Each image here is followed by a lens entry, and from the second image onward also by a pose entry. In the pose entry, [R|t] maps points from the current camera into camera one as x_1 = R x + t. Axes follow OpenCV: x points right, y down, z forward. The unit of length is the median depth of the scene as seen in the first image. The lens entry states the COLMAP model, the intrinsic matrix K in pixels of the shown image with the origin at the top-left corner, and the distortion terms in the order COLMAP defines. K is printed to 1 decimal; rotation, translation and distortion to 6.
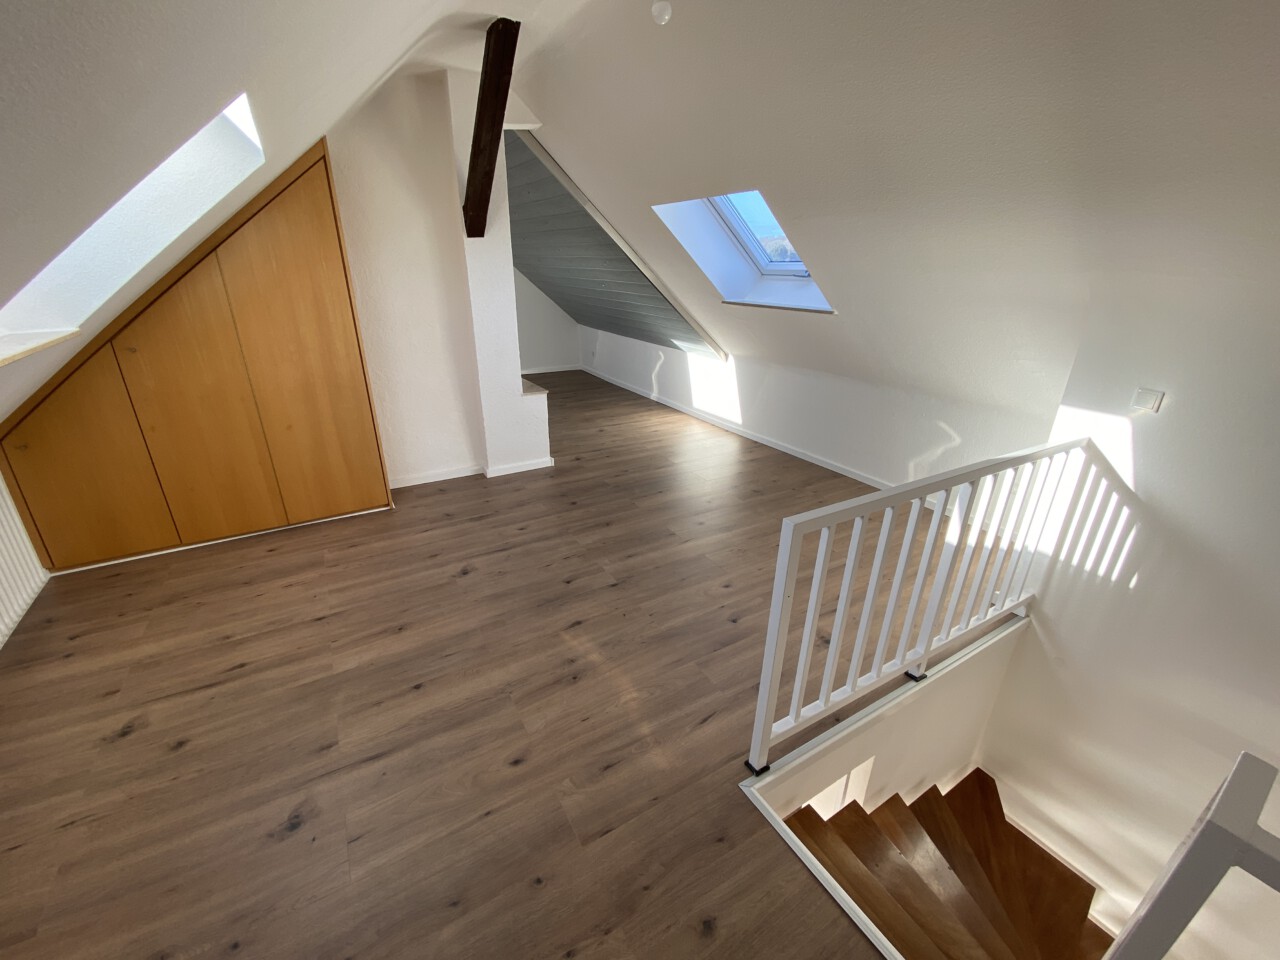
lens RADIAL K [[518.9, 0, 635.9], [0, 518.9, 481.0], [0, 0, 1]] dist [-0.011906, -0.002436]
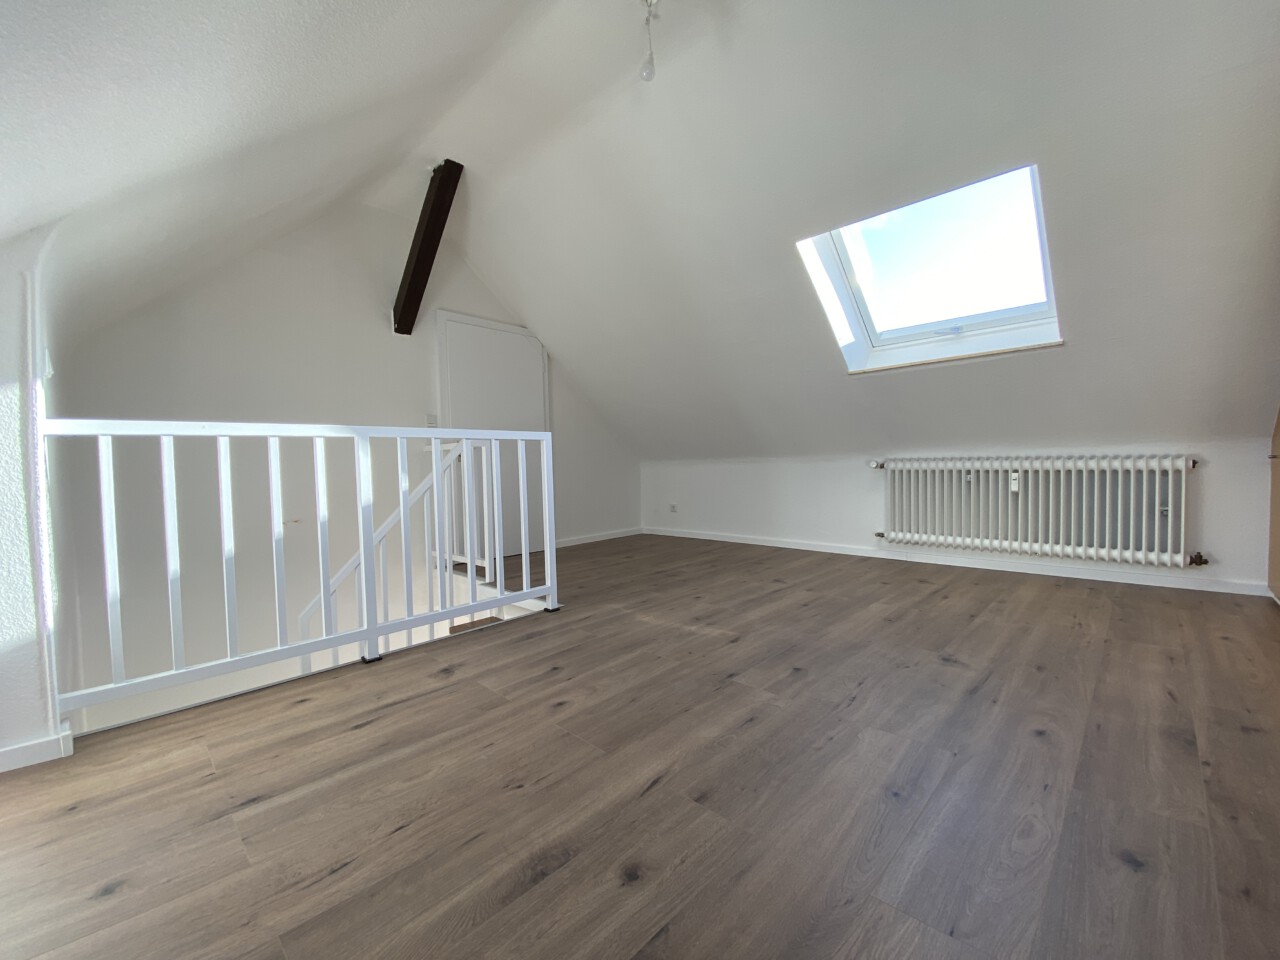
lens RADIAL K [[518.9, 0, 639.8], [0, 518.9, 478.4], [0, 0, 1]] dist [-0.011906, -0.002436]
pose [[-0.965854, 0.016382, -0.258569, 0.256501], [-0.087138, 0.919322, 0.383737, -0.296091], [0.243994, 0.393165, -0.886503, 1.567096]]
